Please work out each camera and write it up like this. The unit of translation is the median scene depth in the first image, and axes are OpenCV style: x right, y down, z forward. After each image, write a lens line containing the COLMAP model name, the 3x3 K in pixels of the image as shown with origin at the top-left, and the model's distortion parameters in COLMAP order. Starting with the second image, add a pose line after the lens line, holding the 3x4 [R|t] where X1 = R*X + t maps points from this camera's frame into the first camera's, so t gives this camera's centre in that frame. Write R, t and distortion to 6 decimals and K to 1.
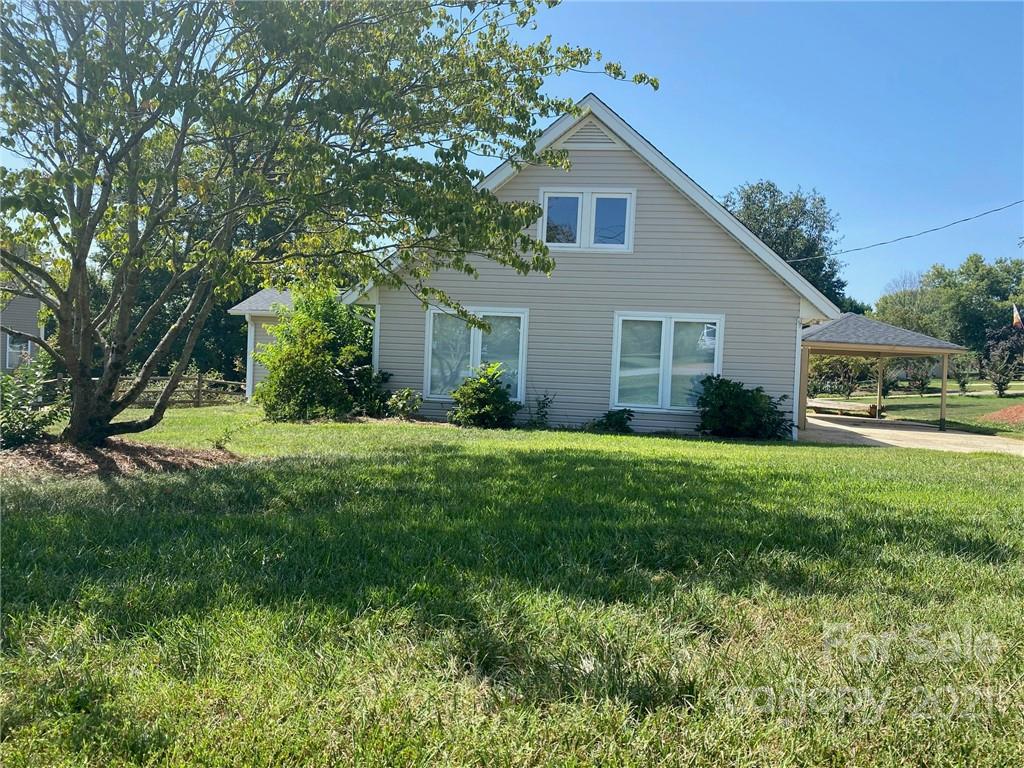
lens RADIAL K [[793.3, 0, 512.0], [0, 793.3, 384.0], [0, 0, 1]] dist [0.038230, 0.000138]
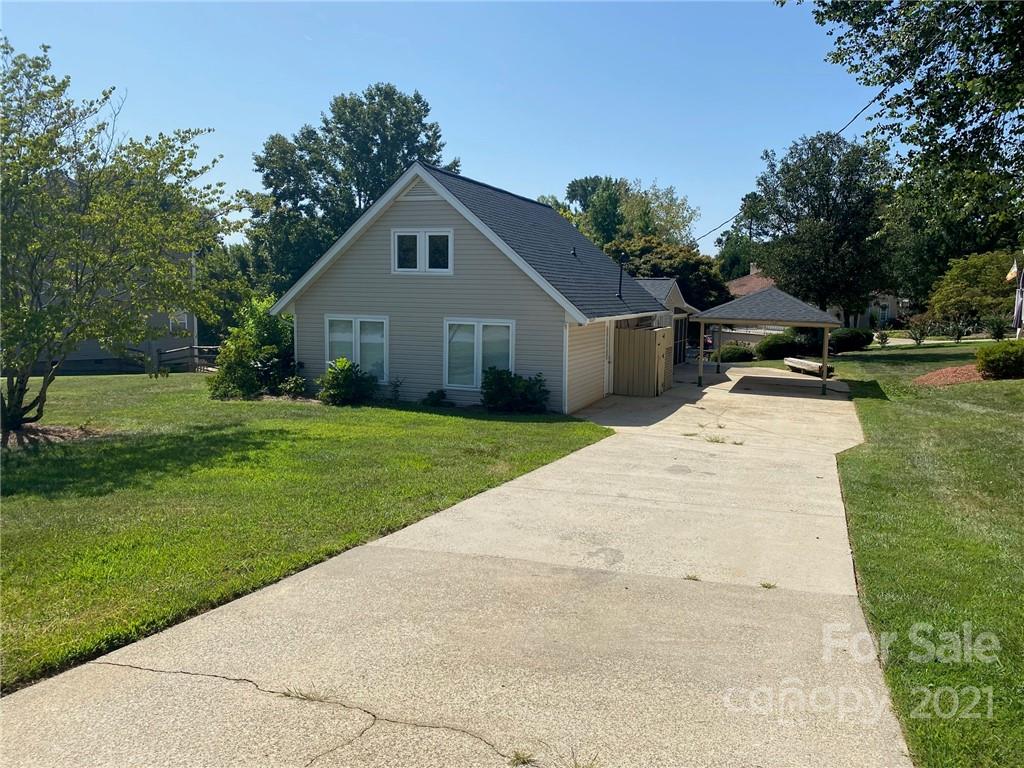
lens RADIAL K [[793.3, 0, 512.0], [0, 793.3, 384.0], [0, 0, 1]] dist [0.038230, 0.000138]
pose [[0.971306, 0.001294, -0.237830, 0.616124], [0.018414, 0.996575, 0.080623, -0.092704], [0.237119, -0.082689, 0.967955, -0.338415]]
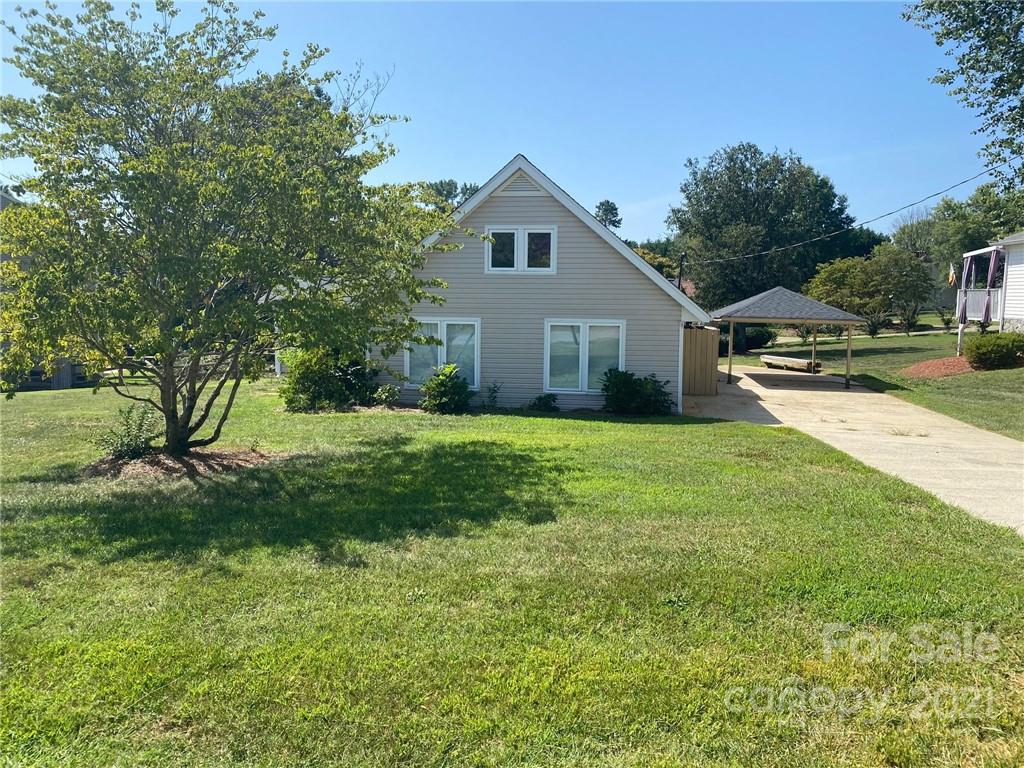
lens RADIAL K [[787.9, 0, 512.0], [0, 787.9, 384.0], [0, 0, 1]] dist [0.047001, -0.001607]
pose [[0.998783, -0.028895, -0.039972, 0.134410], [0.032017, 0.996296, 0.079812, -0.096989], [0.037518, -0.080994, 0.996008, -0.340837]]
